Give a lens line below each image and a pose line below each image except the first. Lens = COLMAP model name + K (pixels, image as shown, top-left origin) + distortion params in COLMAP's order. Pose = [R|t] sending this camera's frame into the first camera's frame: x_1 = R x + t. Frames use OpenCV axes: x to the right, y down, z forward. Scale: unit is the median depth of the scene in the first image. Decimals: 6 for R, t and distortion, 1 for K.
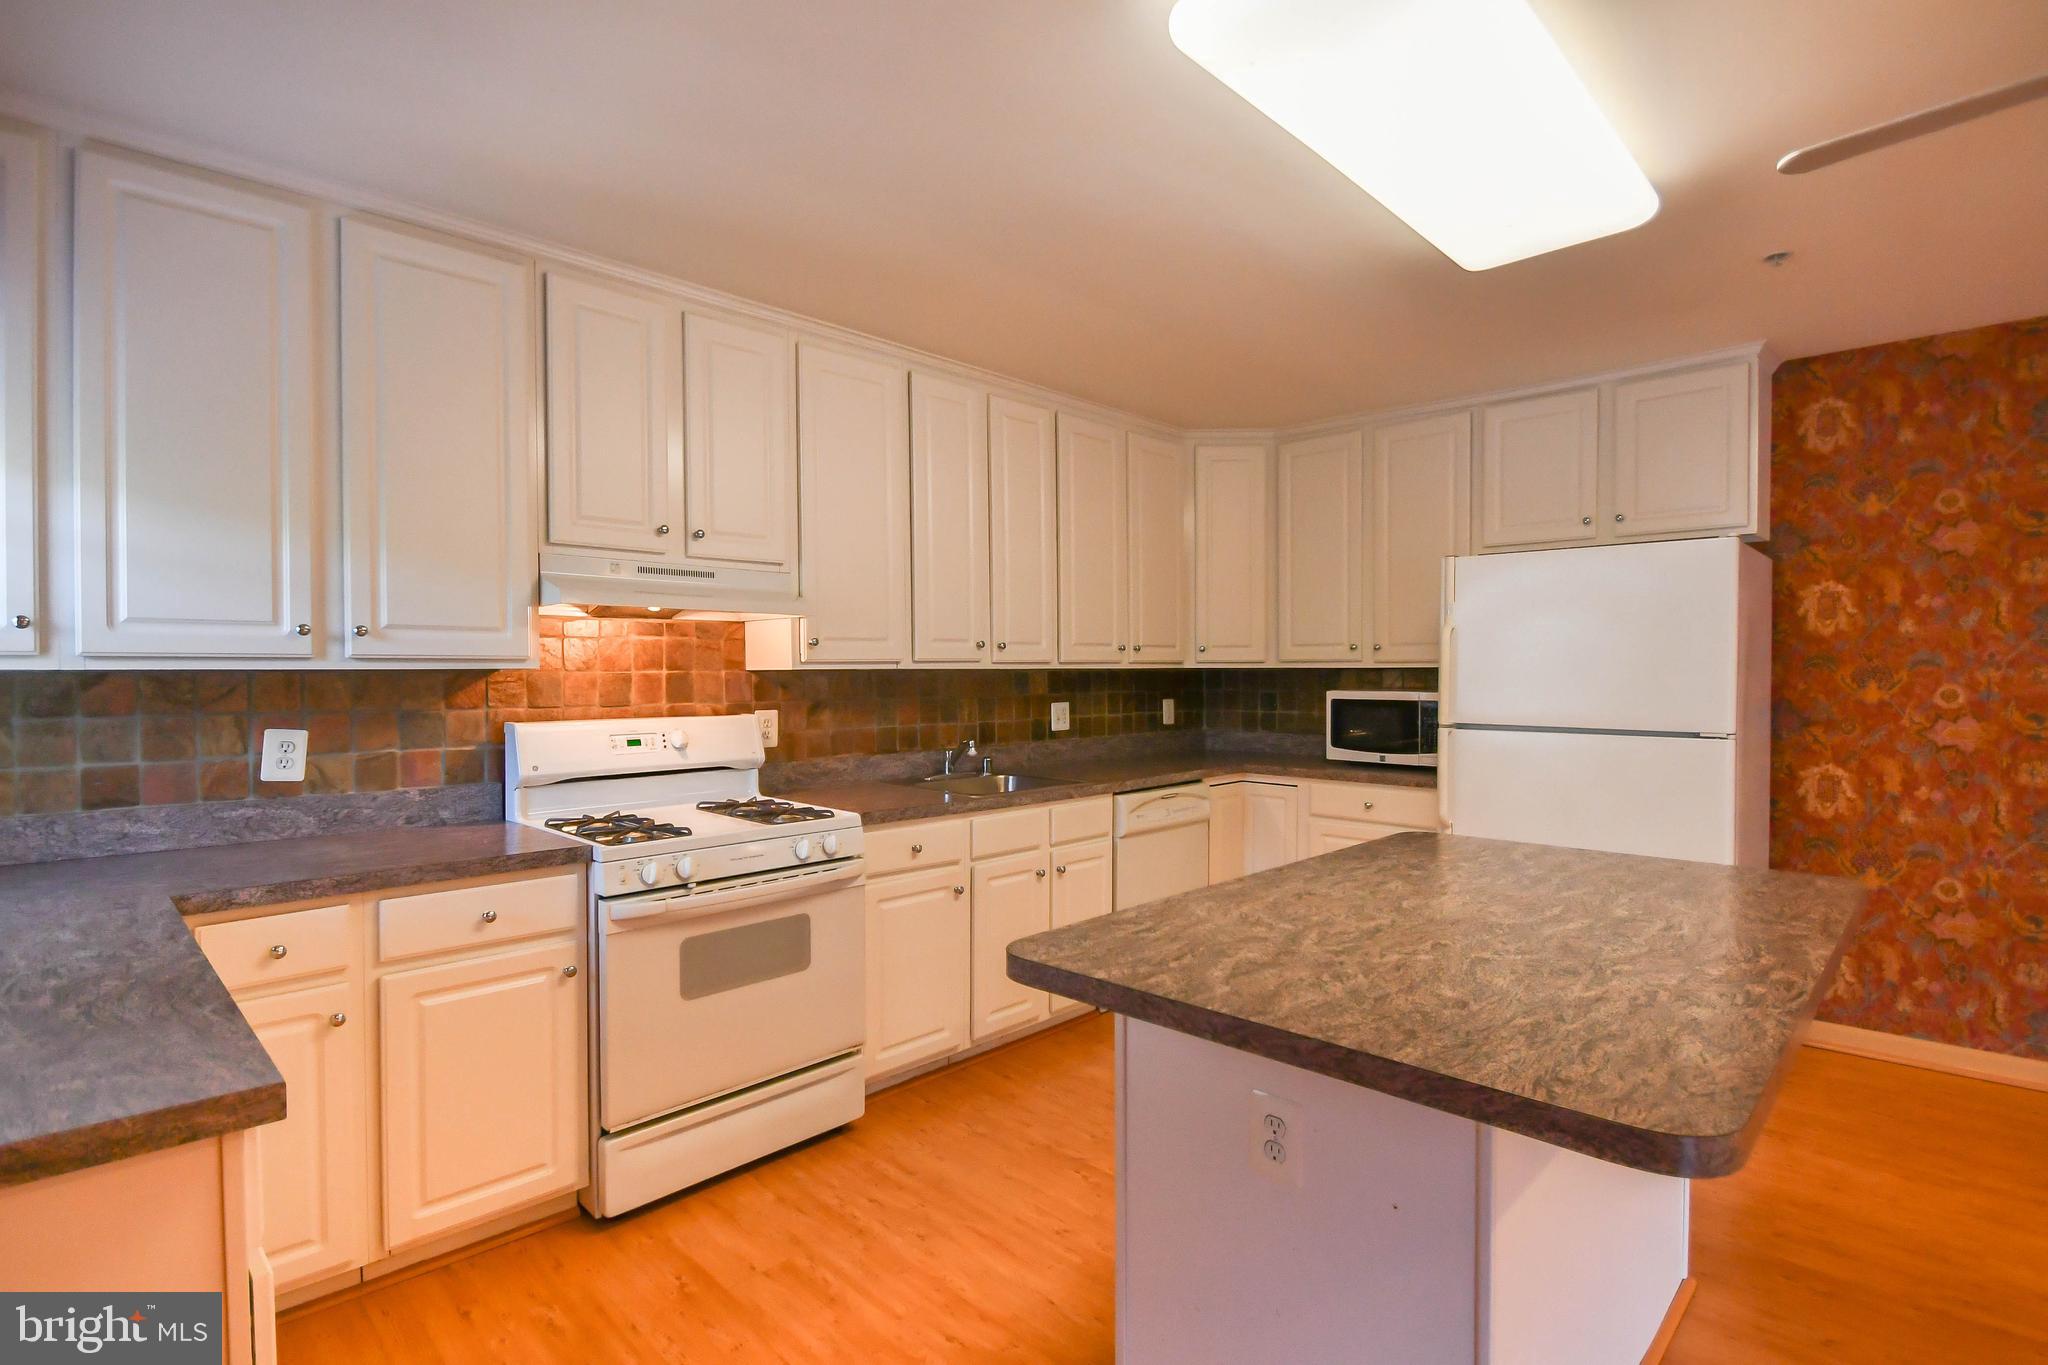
lens RADIAL K [[981.8, 0, 997.8], [0, 981.8, 679.5], [0, 0, 1]] dist [0.001840, -0.017190]
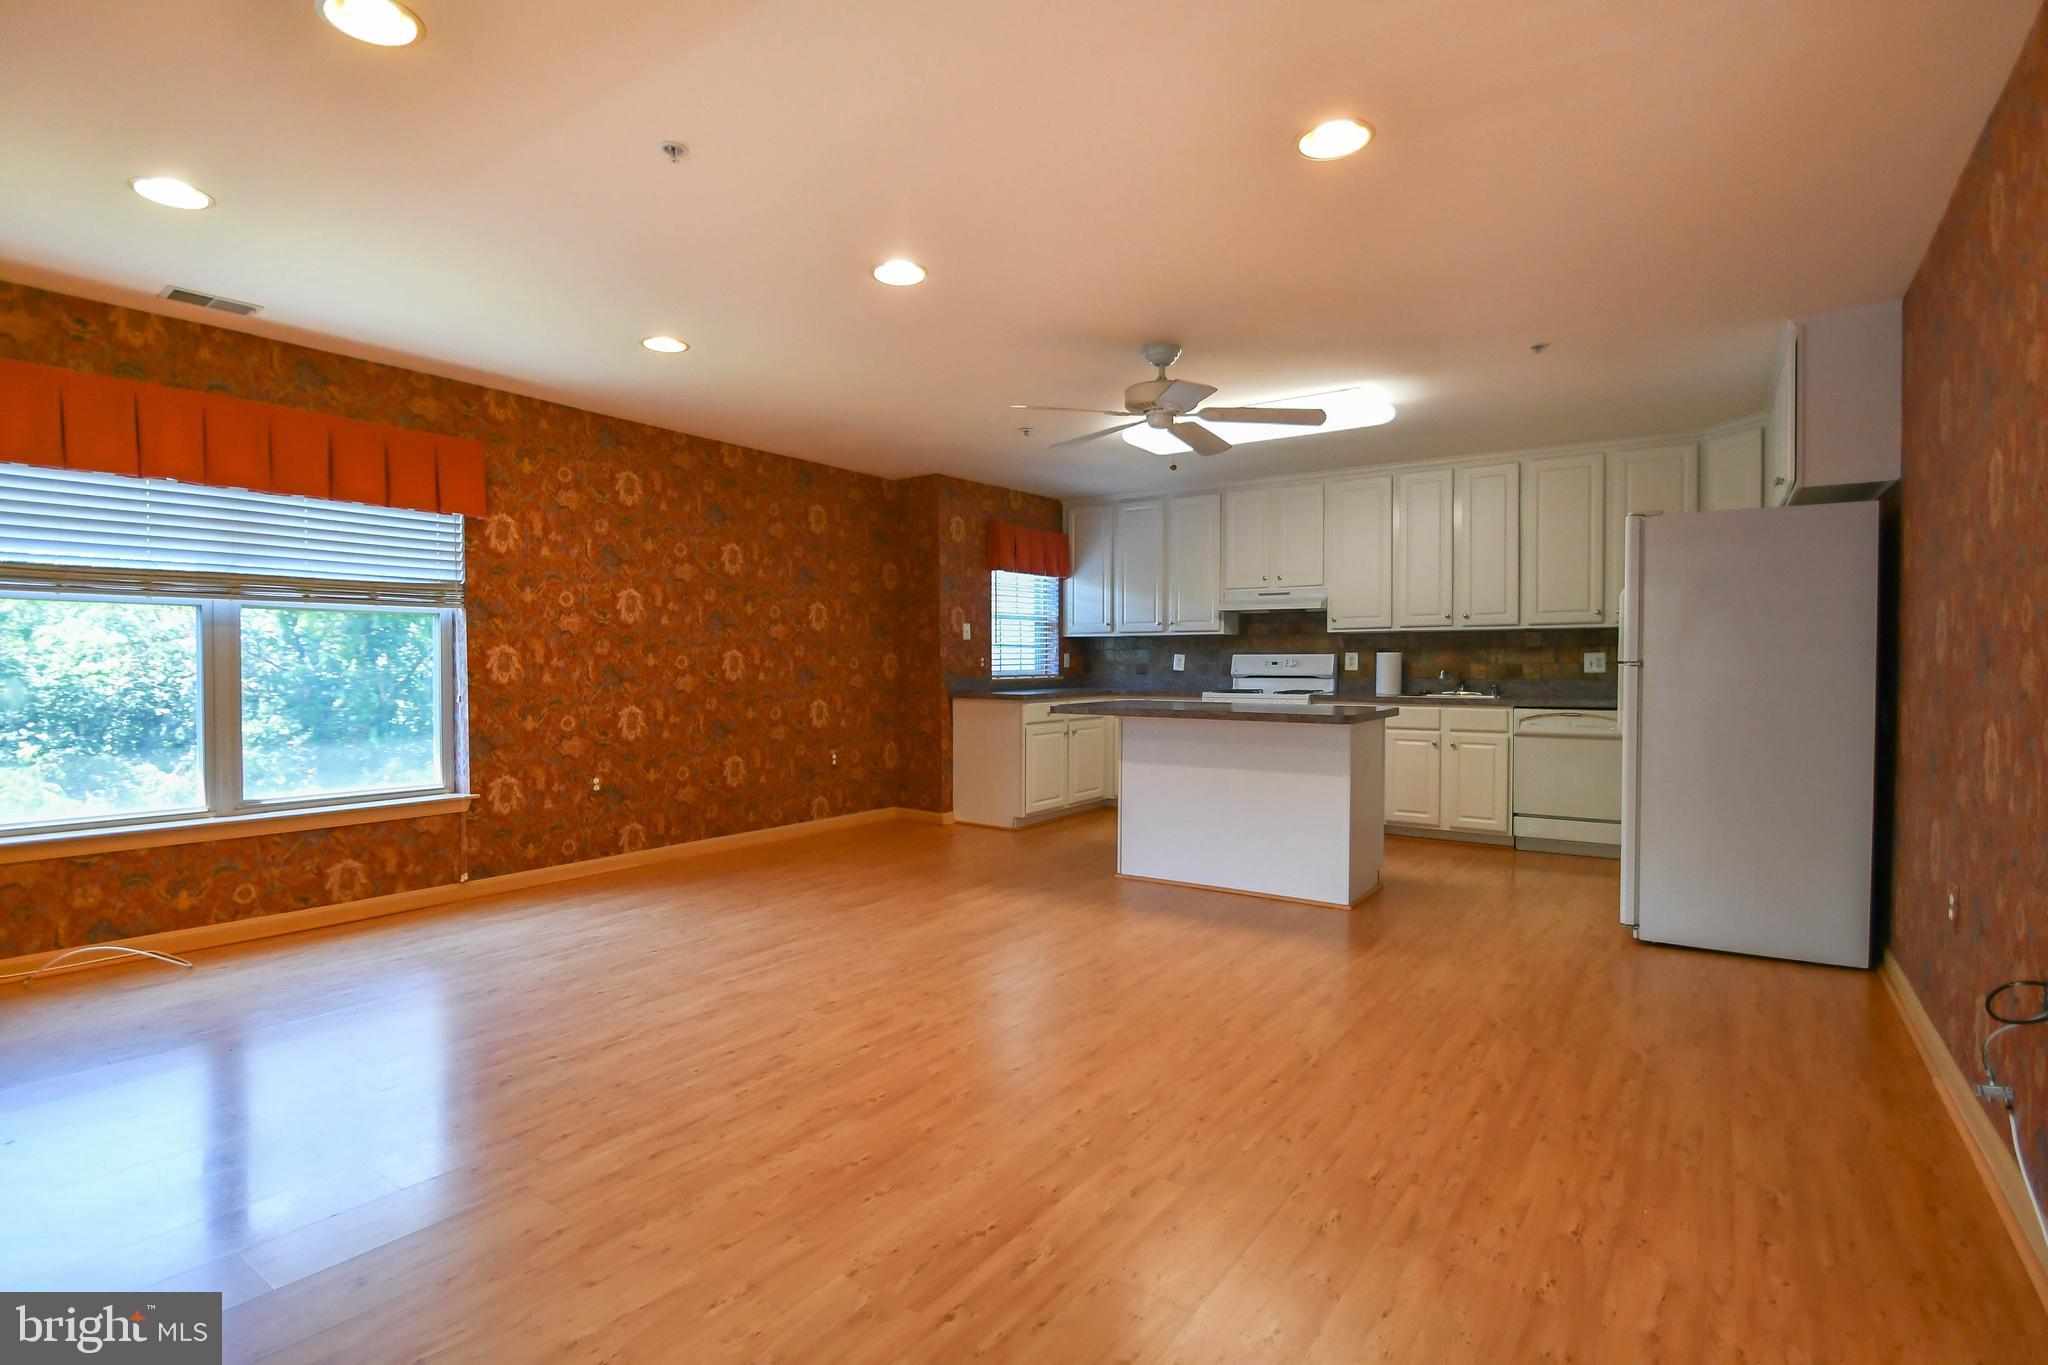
lens RADIAL K [[977.1, 0, 1036.7], [0, 977.1, 685.0], [0, 0, 1]] dist [0.003749, -0.021089]
pose [[0.193343, 0.031941, -0.980611, 1.872386], [-0.005339, 0.999489, 0.031503, 0.043591], [0.981117, -0.000855, 0.193415, -0.069518]]
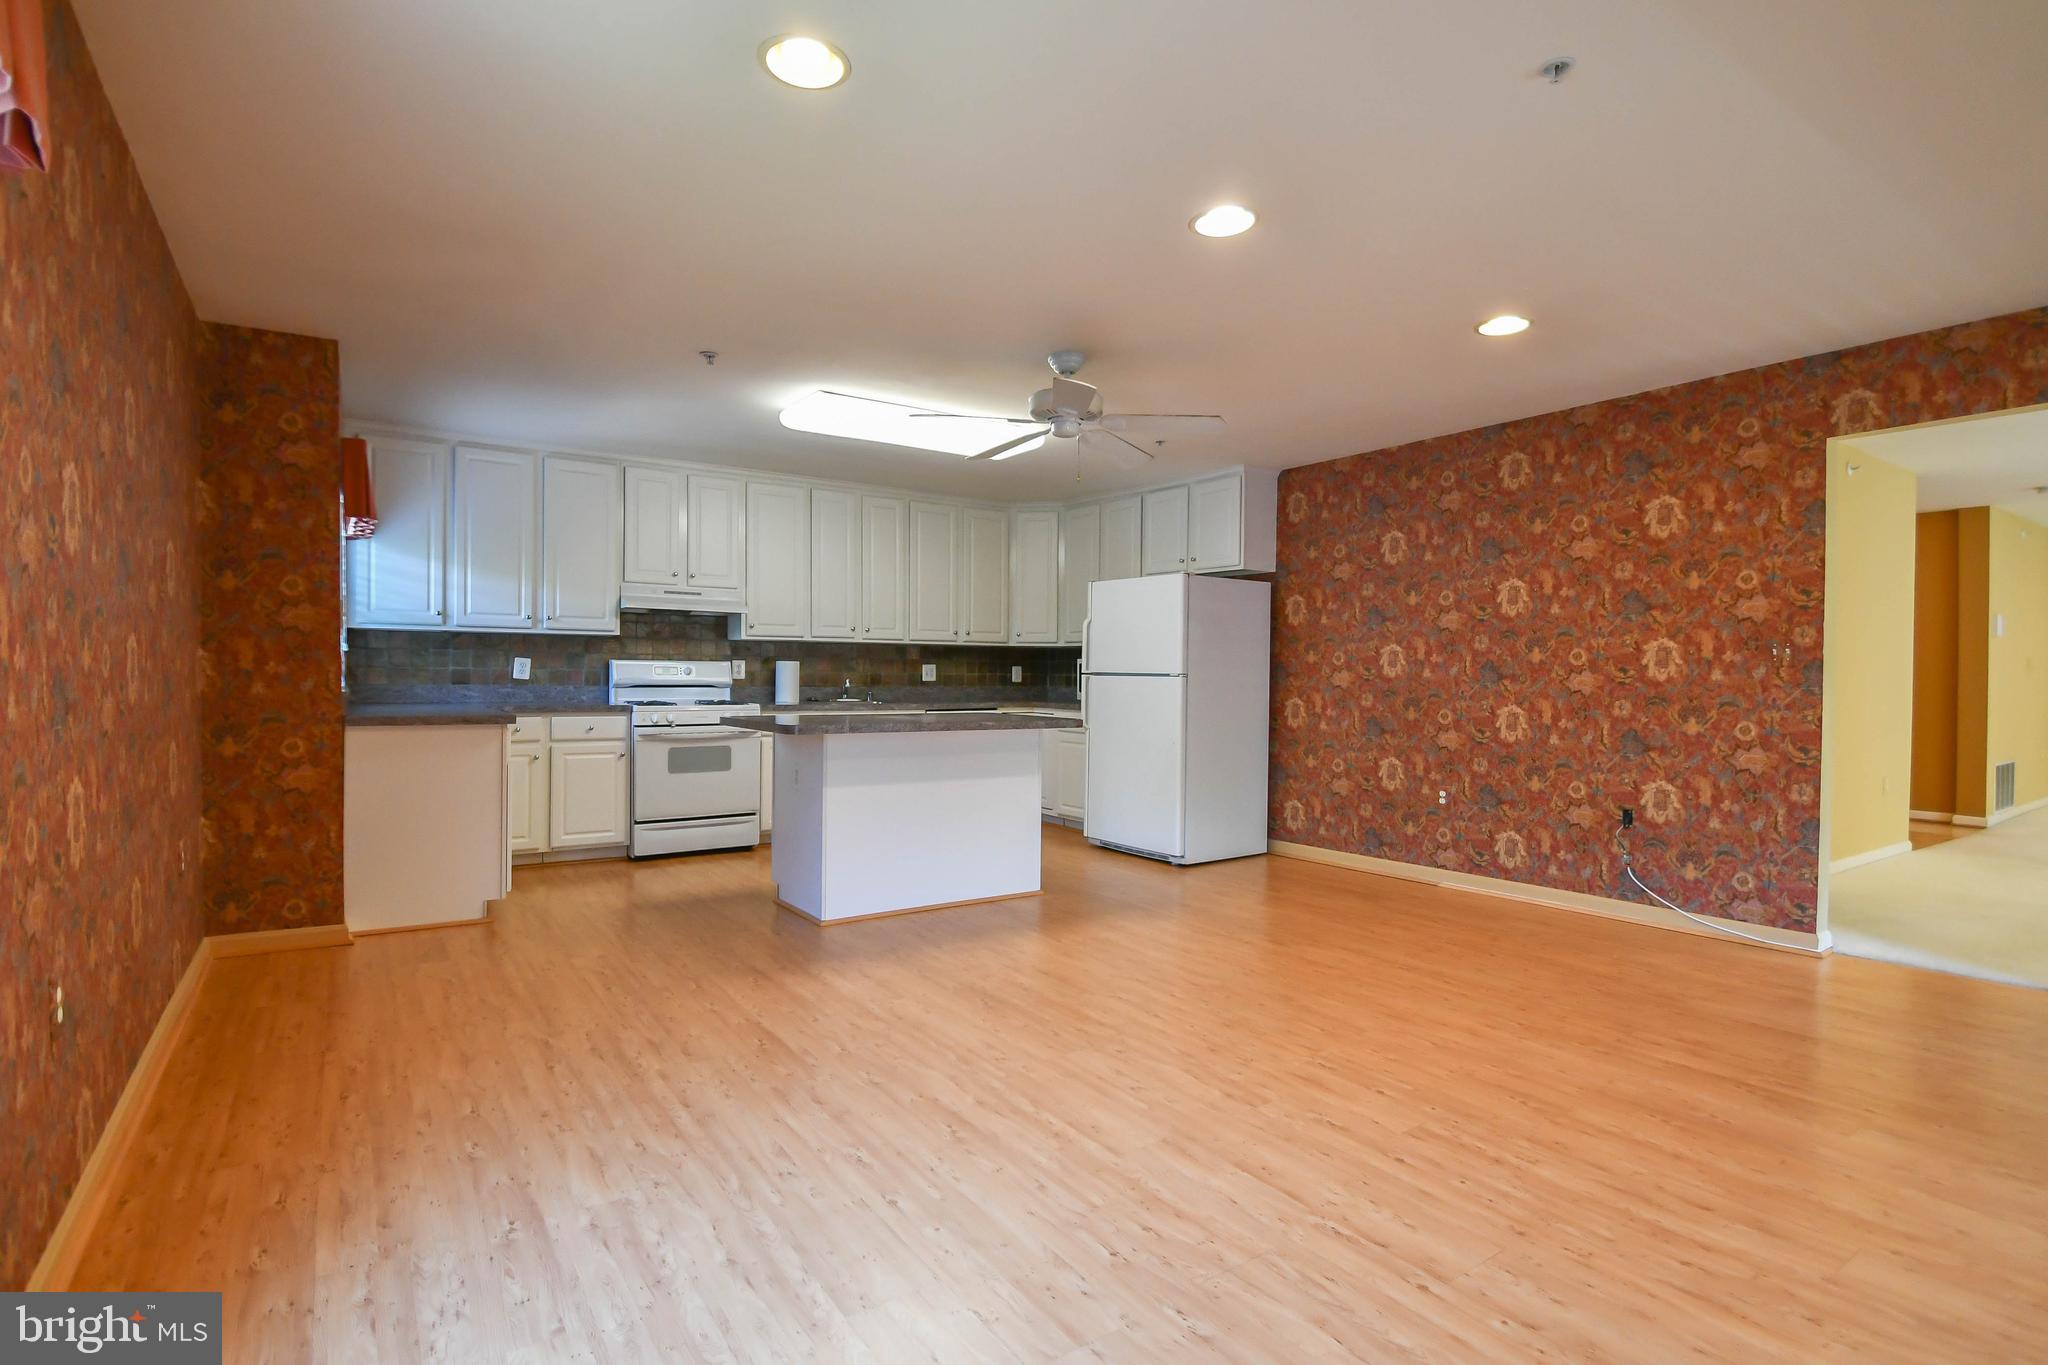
lens RADIAL K [[981.8, 0, 997.8], [0, 981.8, 679.5], [0, 0, 1]] dist [0.001840, -0.017190]
pose [[0.982228, 0.014586, -0.187125, 0.731563], [-0.014998, 0.999887, -0.000788, 0.071003], [0.187093, 0.003580, 0.982336, -0.967093]]
